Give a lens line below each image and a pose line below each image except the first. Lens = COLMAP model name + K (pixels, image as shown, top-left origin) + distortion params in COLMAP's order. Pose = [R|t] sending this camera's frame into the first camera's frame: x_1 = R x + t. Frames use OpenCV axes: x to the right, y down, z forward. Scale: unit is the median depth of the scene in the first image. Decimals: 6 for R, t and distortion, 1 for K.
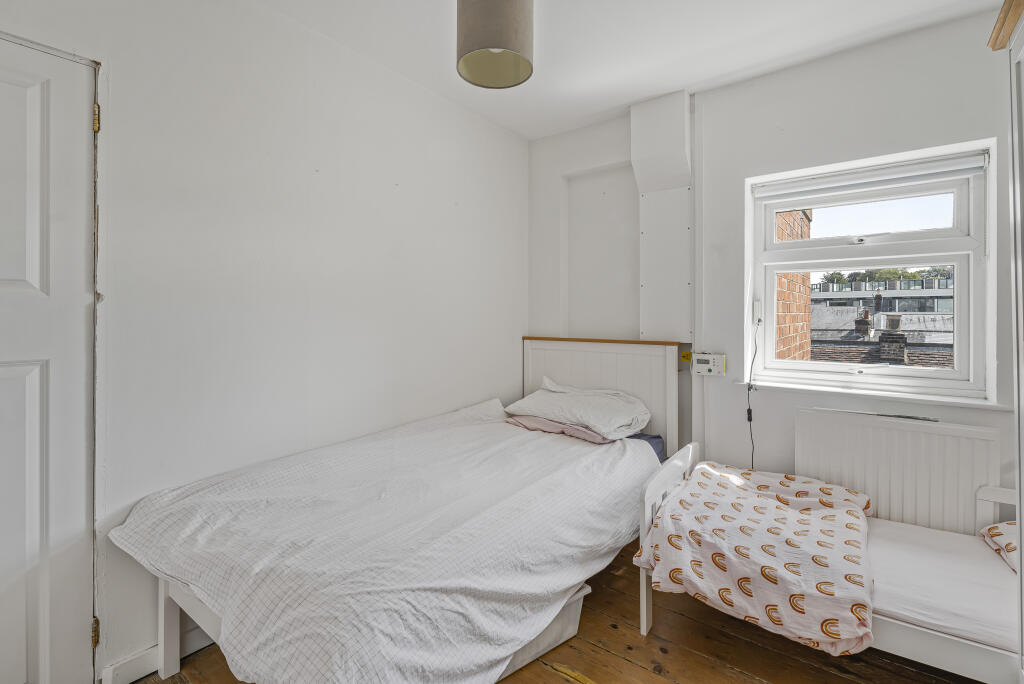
lens RADIAL K [[485.4, 0, 514.7], [0, 485.4, 317.2], [0, 0, 1]] dist [-0.000259, -0.000338]
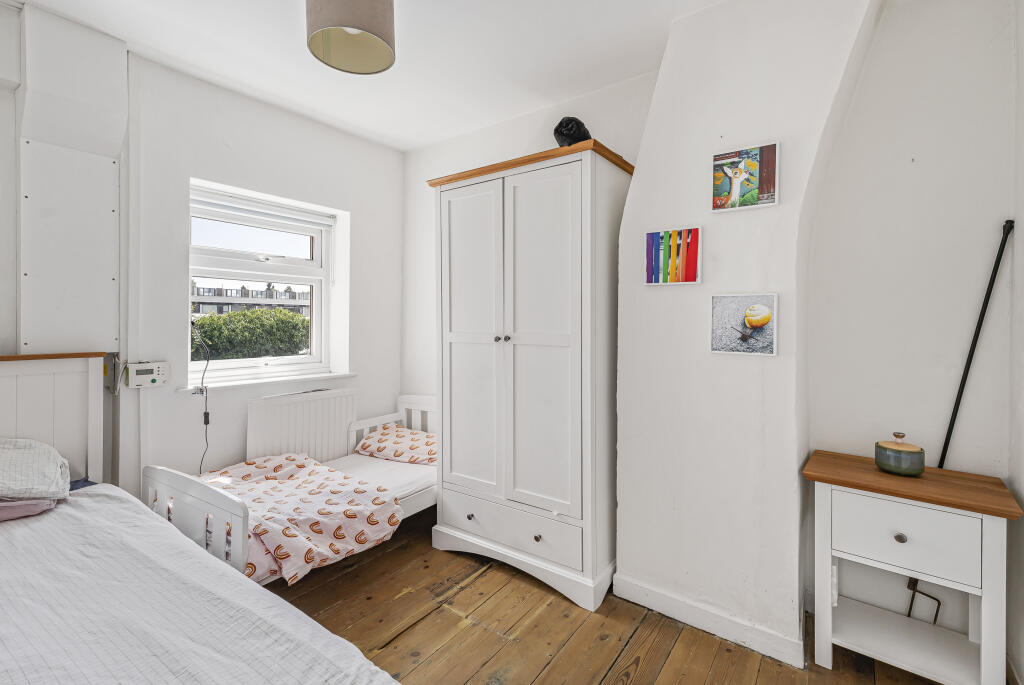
lens RADIAL K [[448.2, 0, 538.7], [0, 448.2, 320.1], [0, 0, 1]] dist [0.020202, 0.000207]
pose [[-0.054583, 0.001293, 0.998508, -0.625174], [-0.000275, 0.999999, -0.001310, 0.000256], [-0.998509, -0.000346, -0.054582, 0.468143]]
